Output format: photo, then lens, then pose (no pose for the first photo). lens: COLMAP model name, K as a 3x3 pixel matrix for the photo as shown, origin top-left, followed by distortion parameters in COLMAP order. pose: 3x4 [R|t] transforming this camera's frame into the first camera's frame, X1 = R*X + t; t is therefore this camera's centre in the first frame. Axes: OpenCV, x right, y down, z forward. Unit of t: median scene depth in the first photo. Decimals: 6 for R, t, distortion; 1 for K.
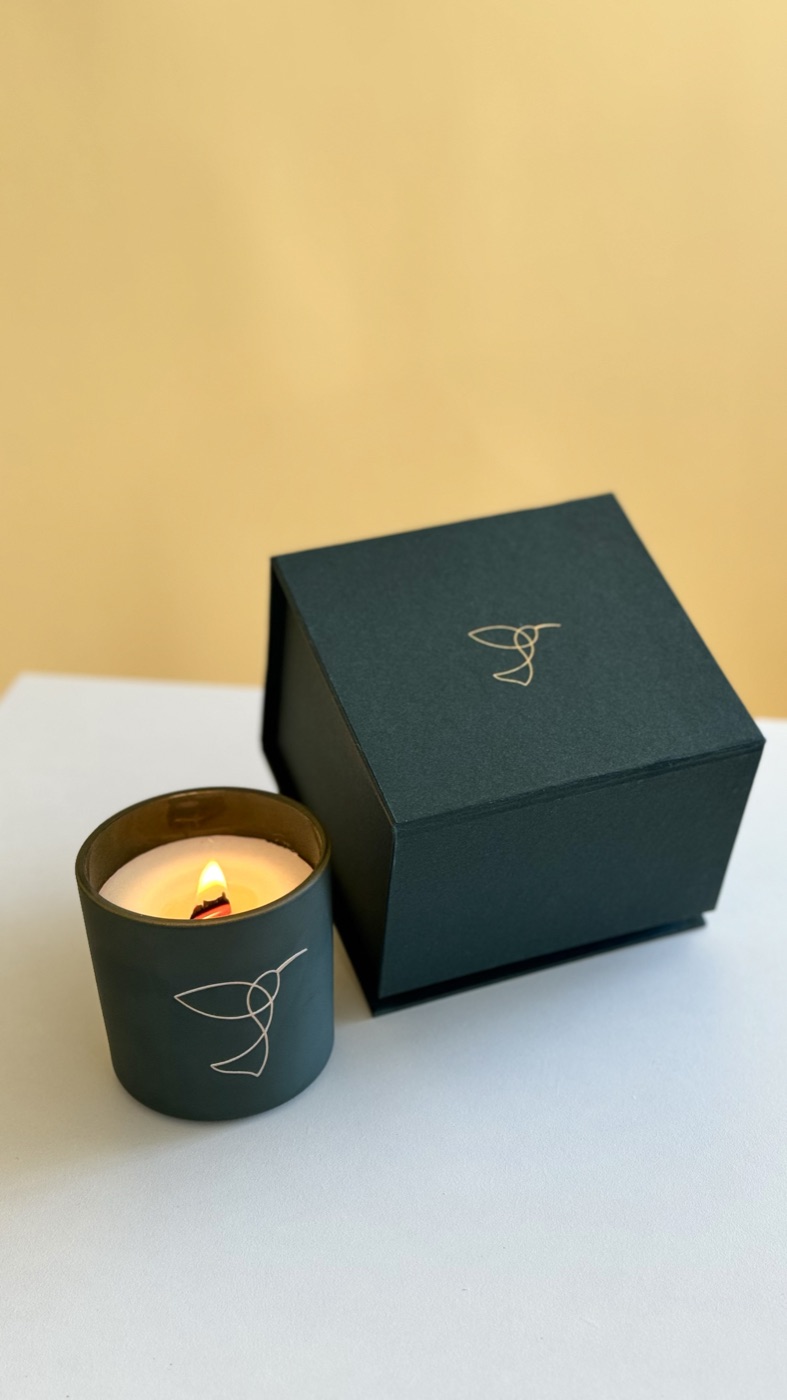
lens RADIAL K [[2000.5, 0, 393.5], [0, 2000.5, 700.0], [0, 0, 1]] dist [0.138923, -0.009526]
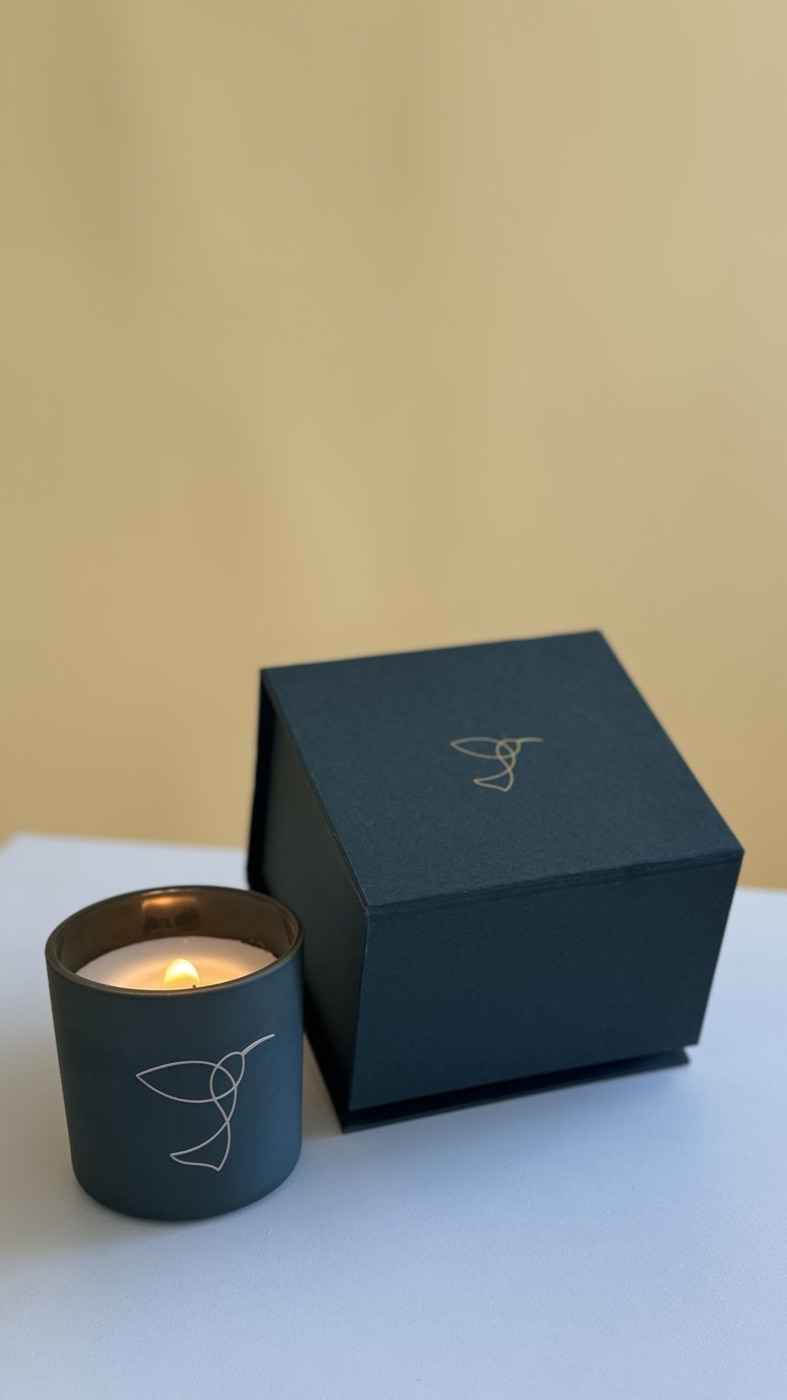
lens RADIAL K [[2000.5, 0, 393.5], [0, 2000.5, 700.0], [0, 0, 1]] dist [0.138923, -0.009526]
pose [[0.999381, 0.029403, -0.019324, 0.028074], [-0.032353, 0.983808, -0.176280, 0.127782], [0.013828, 0.176796, 0.984150, 0.002219]]
